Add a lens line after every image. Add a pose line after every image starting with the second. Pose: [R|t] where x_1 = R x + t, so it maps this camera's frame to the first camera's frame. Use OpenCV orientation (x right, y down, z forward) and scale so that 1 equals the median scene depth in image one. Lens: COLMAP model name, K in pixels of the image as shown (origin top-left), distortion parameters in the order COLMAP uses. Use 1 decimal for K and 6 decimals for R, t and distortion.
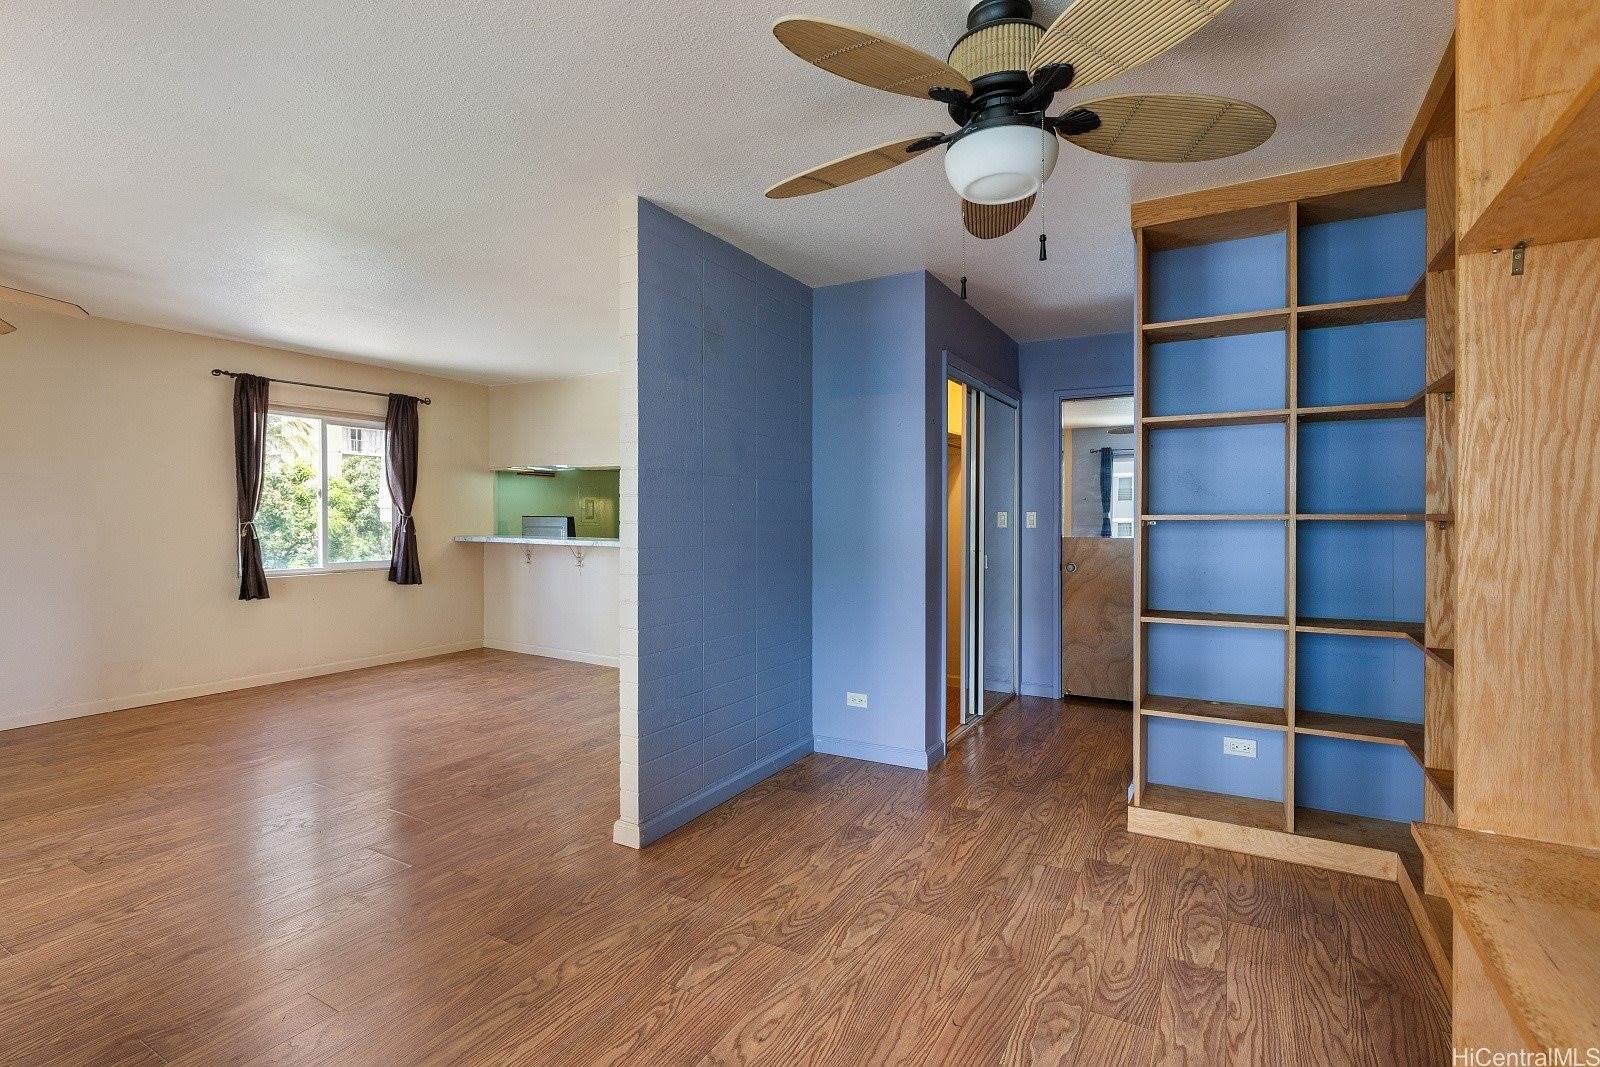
lens RADIAL K [[757.1, 0, 739.2], [0, 757.1, 515.5], [0, 0, 1]] dist [-0.008689, 0.003039]
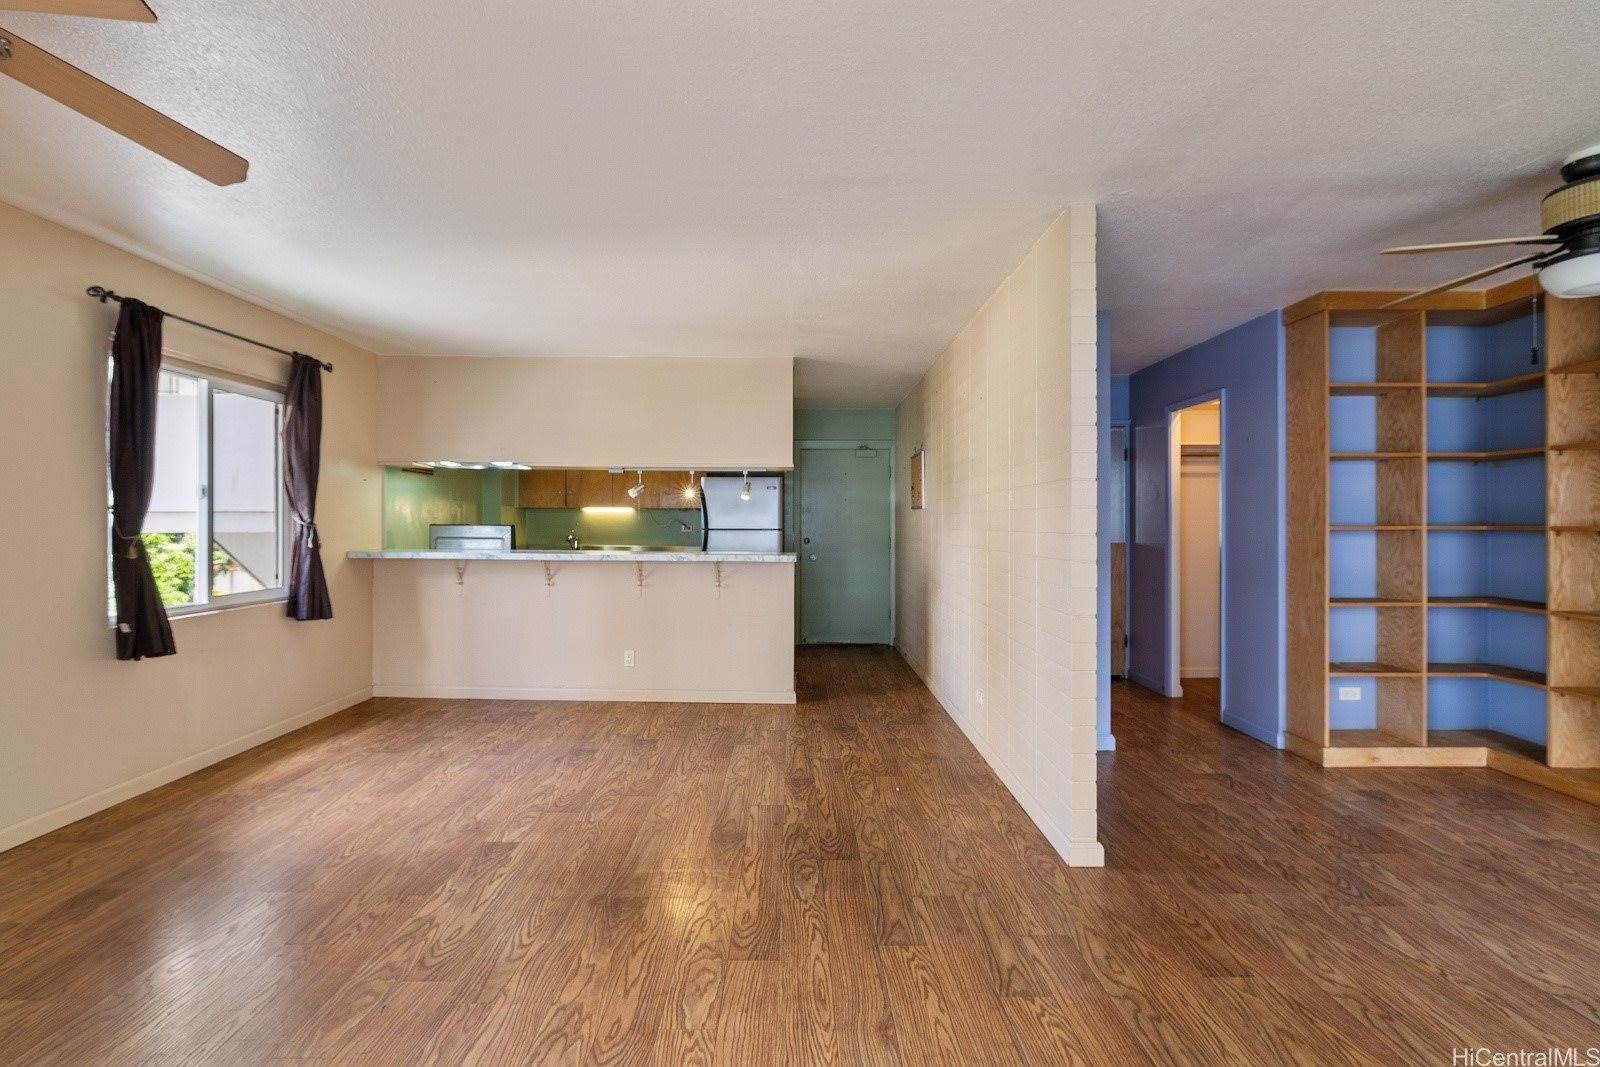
lens RADIAL K [[757.1, 0, 762.9], [0, 757.1, 517.5], [0, 0, 1]] dist [-0.008689, 0.003039]
pose [[0.856502, 0.004880, 0.516121, -0.916970], [-0.004096, 0.999988, -0.002658, -0.012731], [-0.516128, 0.000163, 0.856512, 0.335918]]
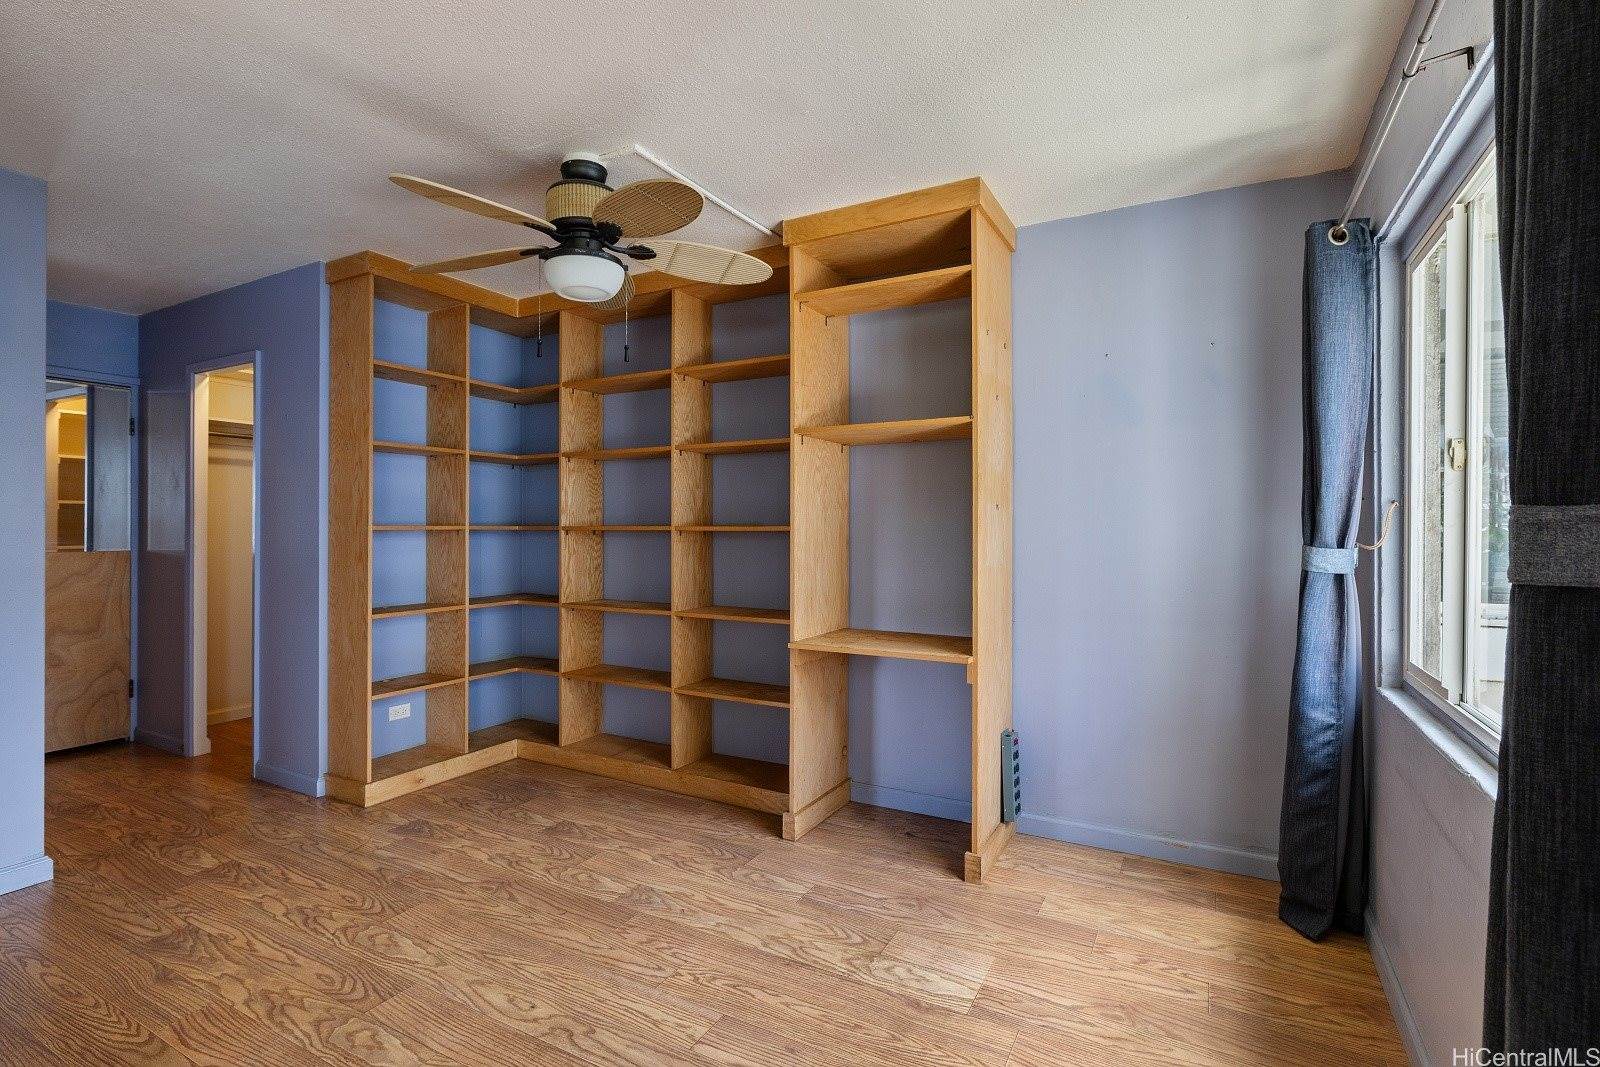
lens RADIAL K [[757.1, 0, 816.1], [0, 757.1, 533.7], [0, 0, 1]] dist [-0.008689, 0.003039]
pose [[-0.077058, -0.005341, 0.997012, -0.606017], [-0.007063, 0.999963, 0.004811, -0.004510], [-0.997002, -0.006671, -0.077093, 0.371641]]
